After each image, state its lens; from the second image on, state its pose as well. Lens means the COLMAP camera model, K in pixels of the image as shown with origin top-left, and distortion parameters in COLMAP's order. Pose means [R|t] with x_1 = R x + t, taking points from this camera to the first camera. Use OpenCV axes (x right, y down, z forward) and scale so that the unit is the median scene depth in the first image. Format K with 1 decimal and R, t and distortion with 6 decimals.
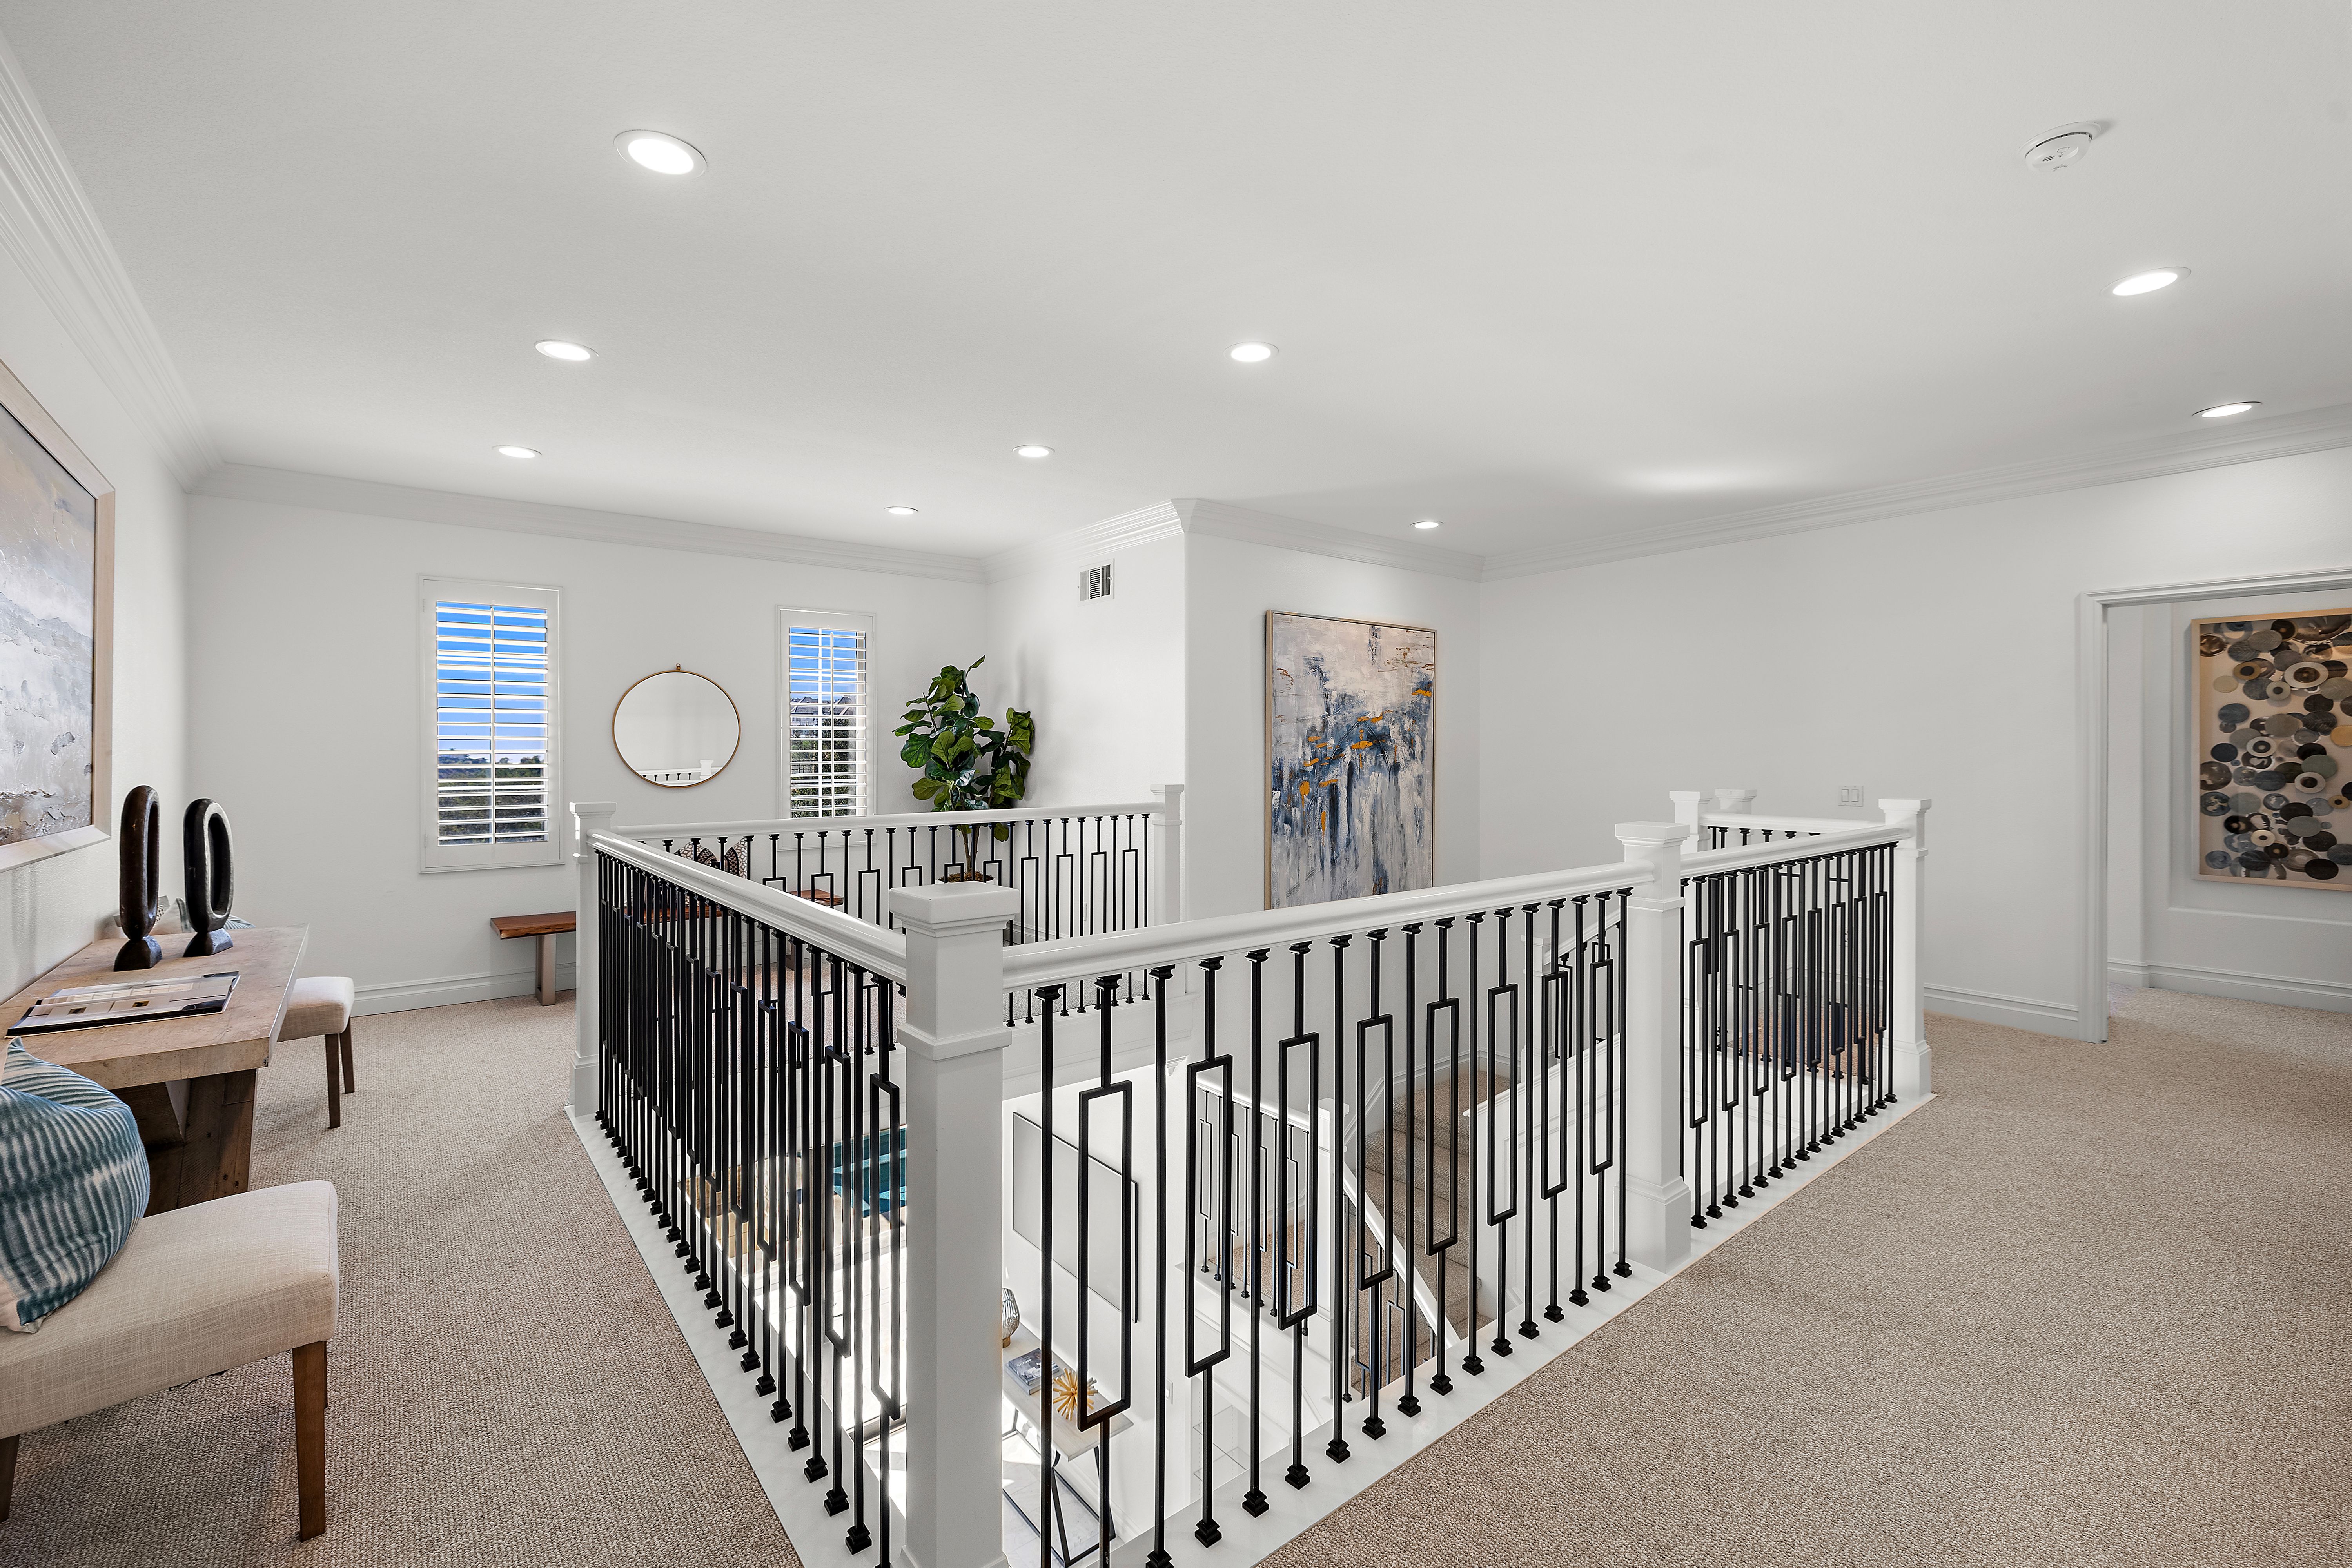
lens RADIAL K [[998.1, 0, 1177.0], [0, 998.1, 765.3], [0, 0, 1]] dist [0.000622, 0.001118]
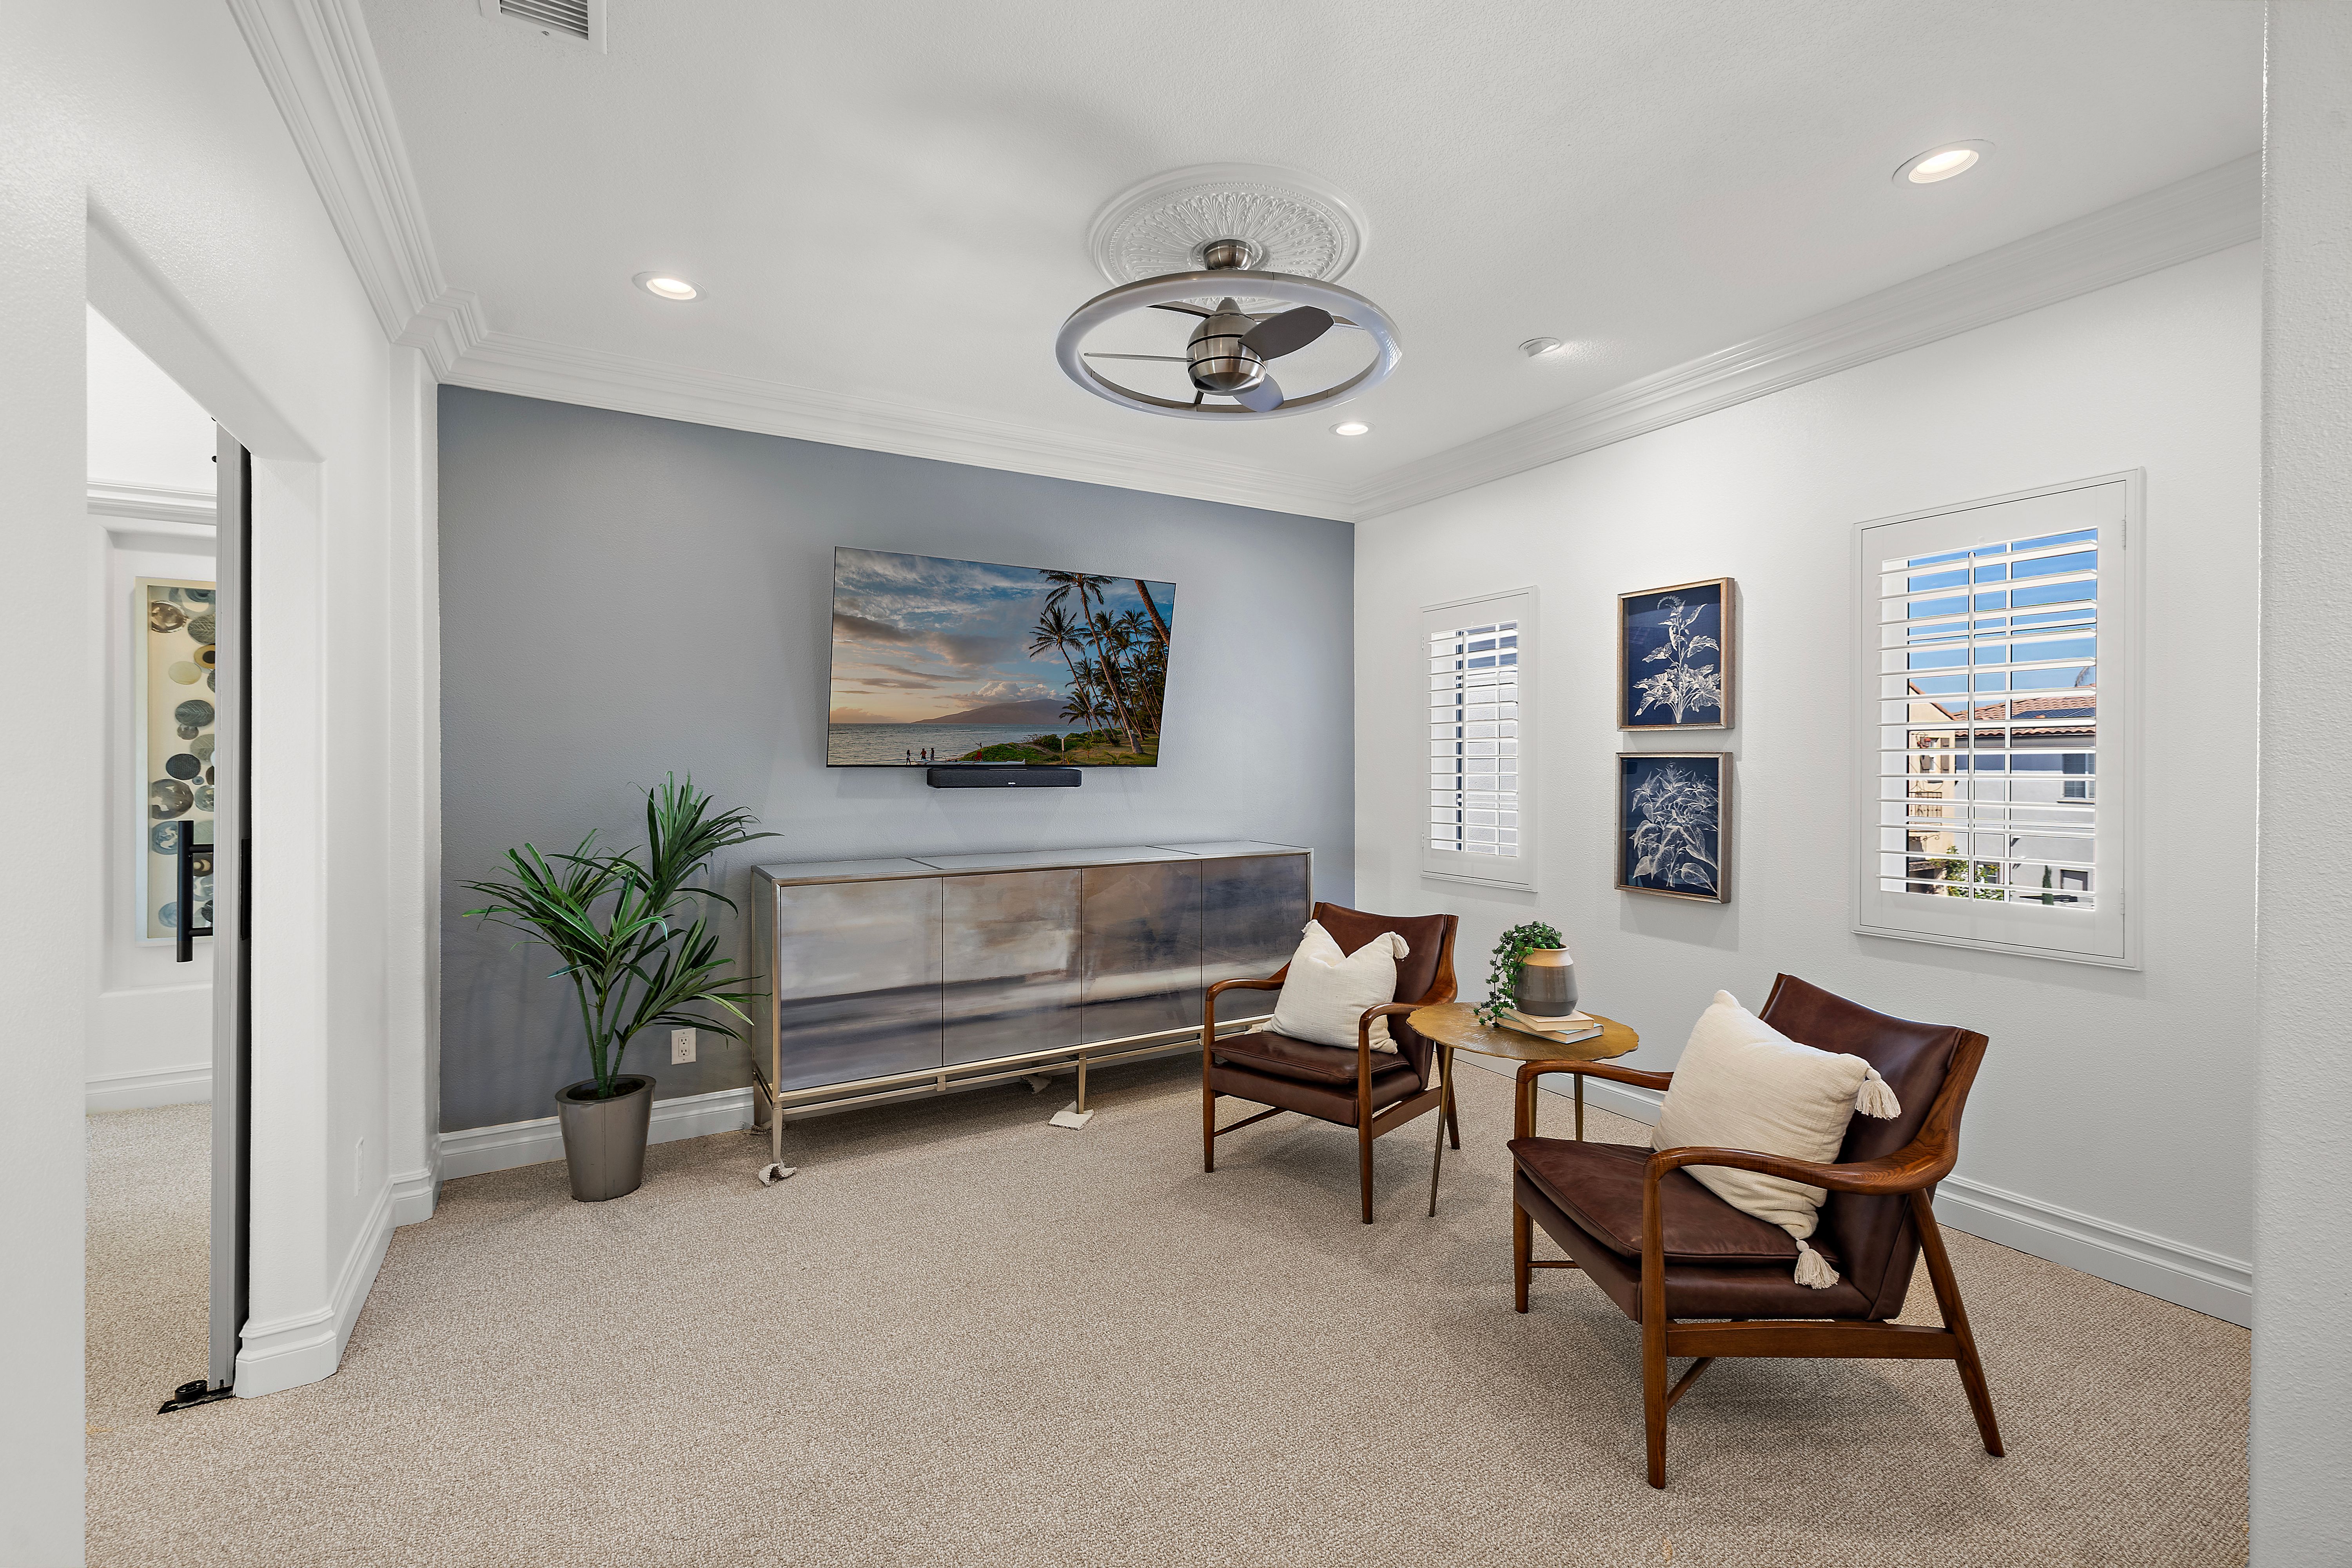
lens RADIAL K [[998.1, 0, 1177.9], [0, 998.1, 775.6], [0, 0, 1]] dist [0.000622, 0.001118]
pose [[0.147075, -0.001364, 0.989124, 0.431950], [0.001965, 0.999997, 0.001087, -0.005544], [-0.989123, 0.001783, 0.147077, 0.175228]]
